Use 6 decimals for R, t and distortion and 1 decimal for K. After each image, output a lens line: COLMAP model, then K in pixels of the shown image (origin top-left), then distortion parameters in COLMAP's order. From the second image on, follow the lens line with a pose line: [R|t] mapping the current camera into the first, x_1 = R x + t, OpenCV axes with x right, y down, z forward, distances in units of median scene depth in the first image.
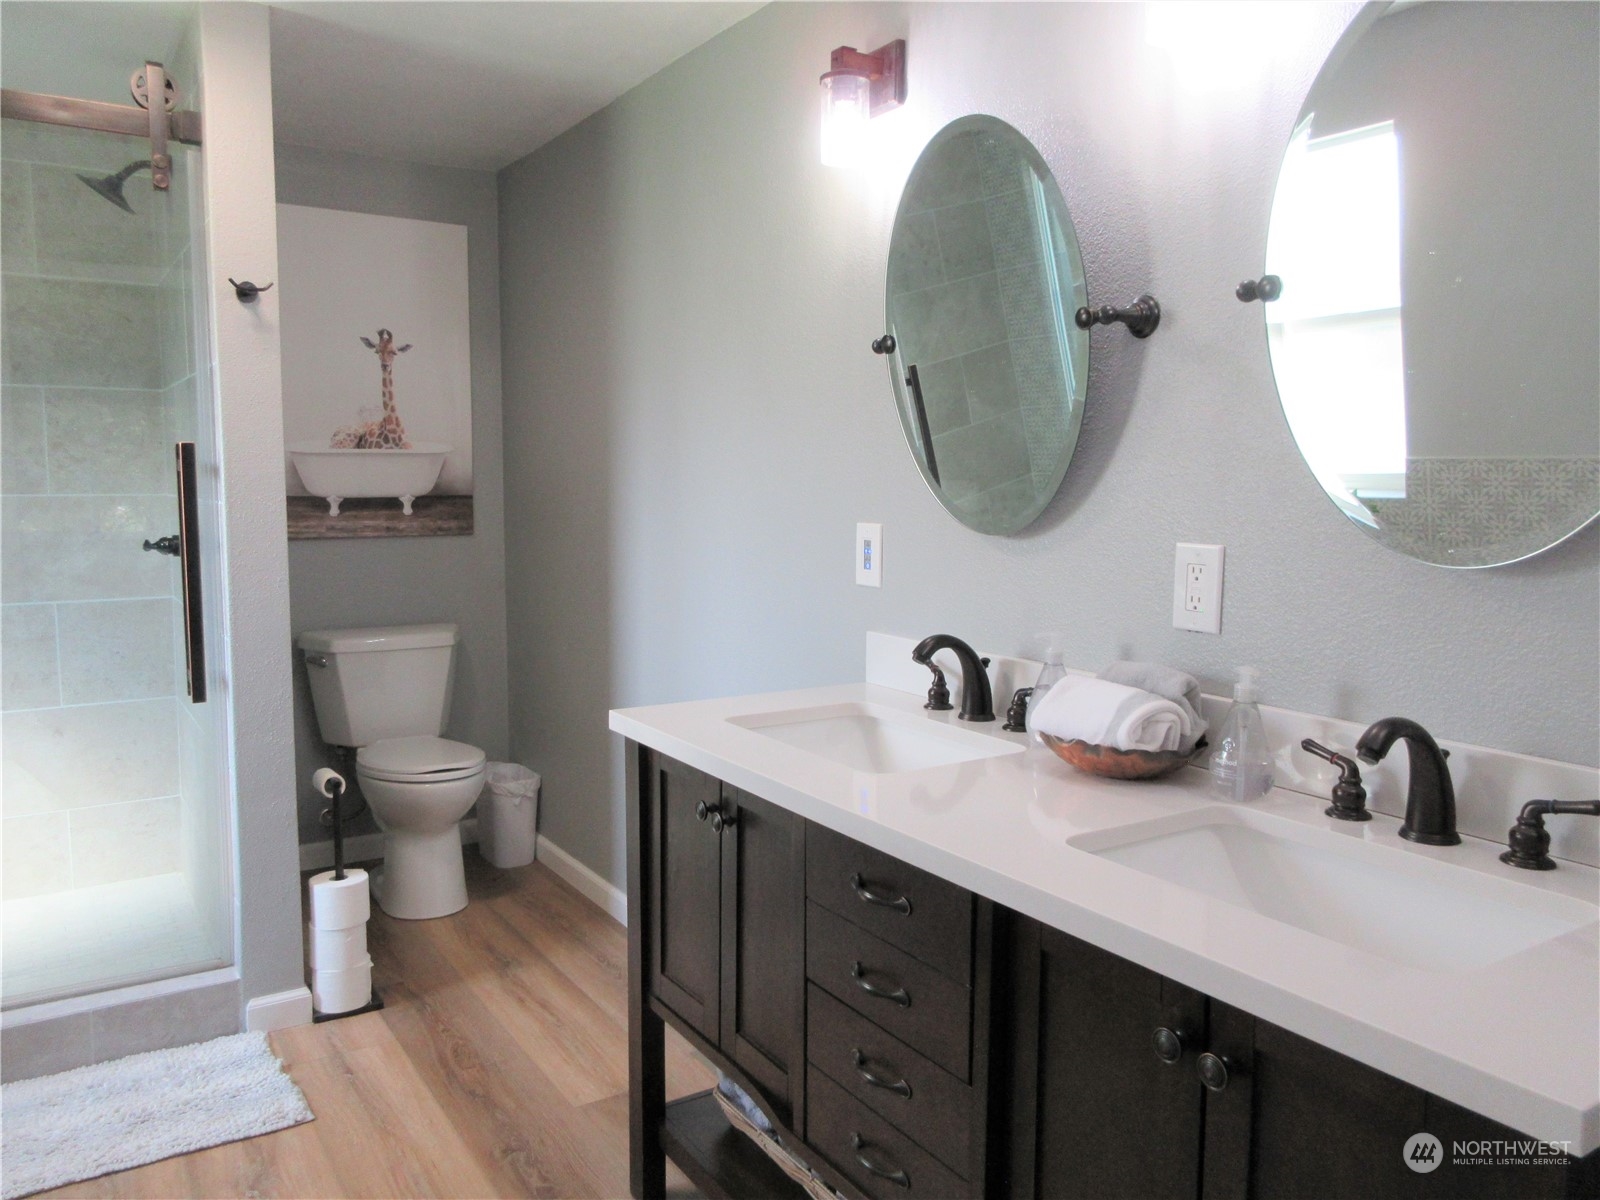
lens RADIAL K [[1205.6, 0, 797.7], [0, 1205.6, 600.1], [0, 0, 1]] dist [0.005981, 0.006455]
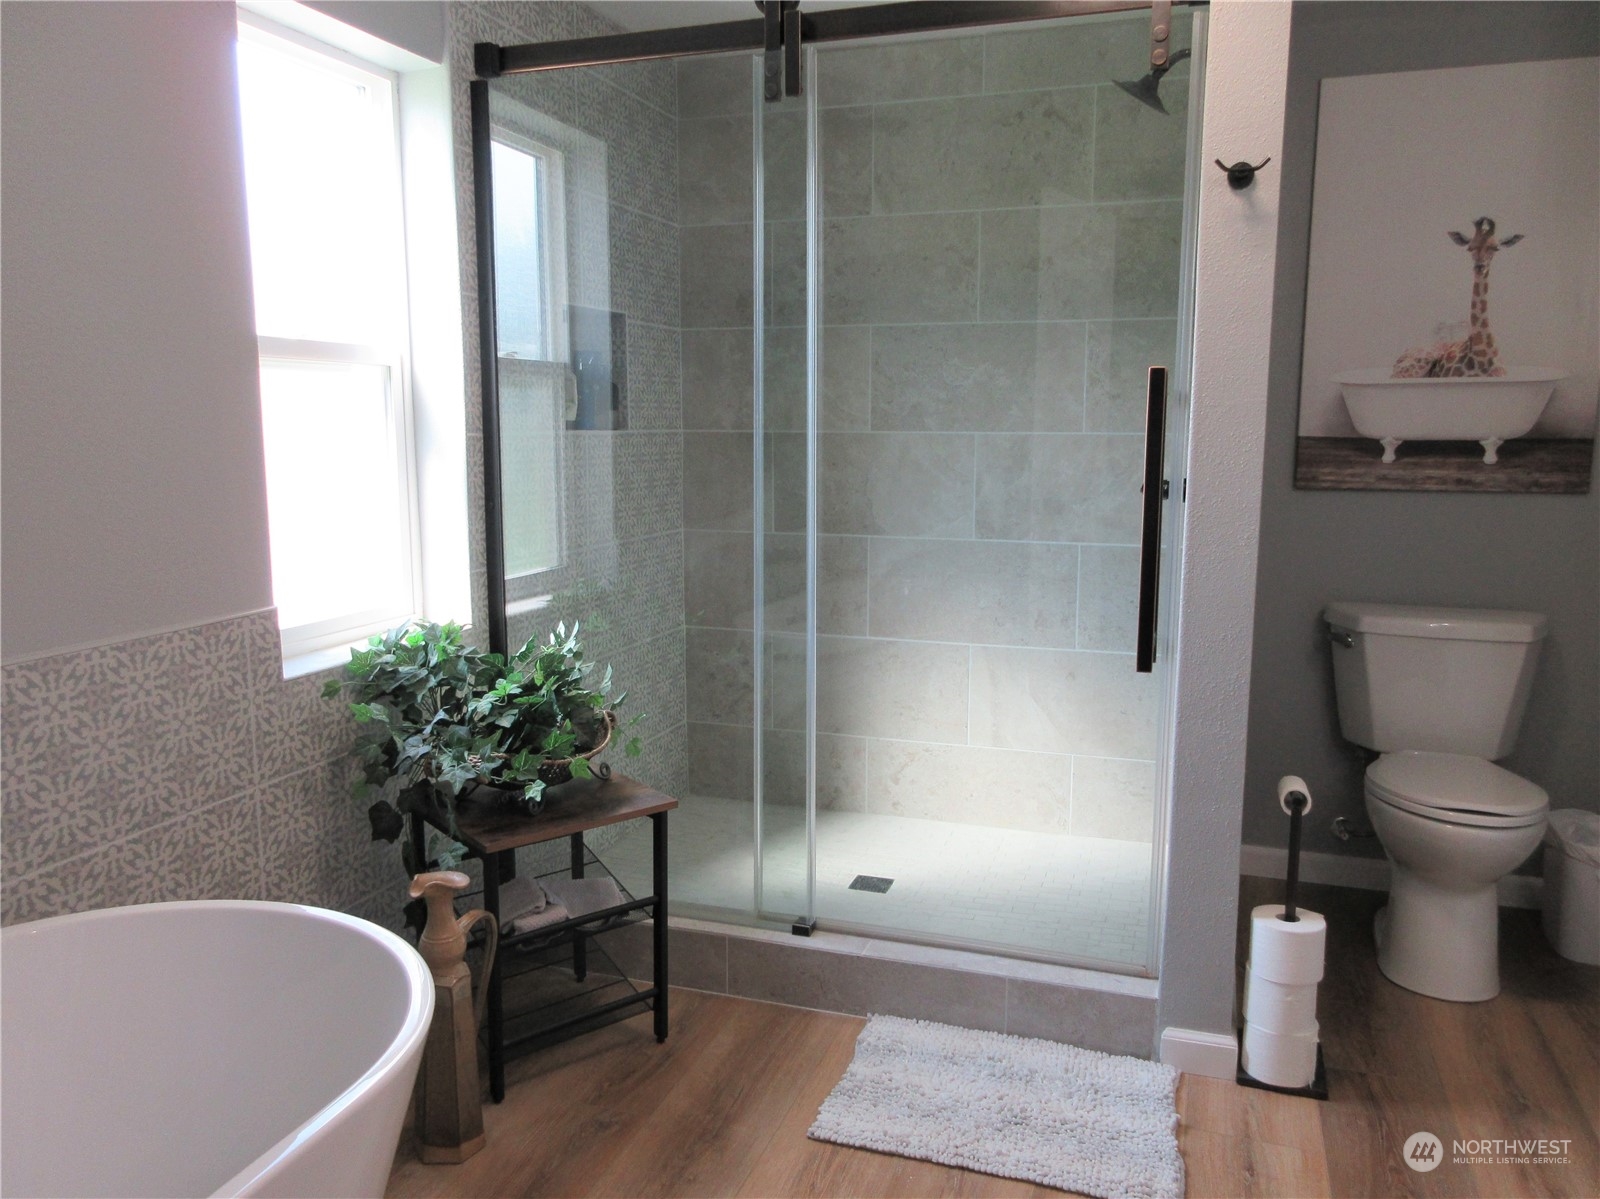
lens RADIAL K [[1205.6, 0, 829.9], [0, 1205.6, 594.6], [0, 0, 1]] dist [0.005981, 0.006455]
pose [[0.618579, 0.109114, -0.778109, 0.023618], [-0.082628, 0.993853, 0.073680, -0.012393], [0.781366, 0.018717, 0.623793, 0.237318]]
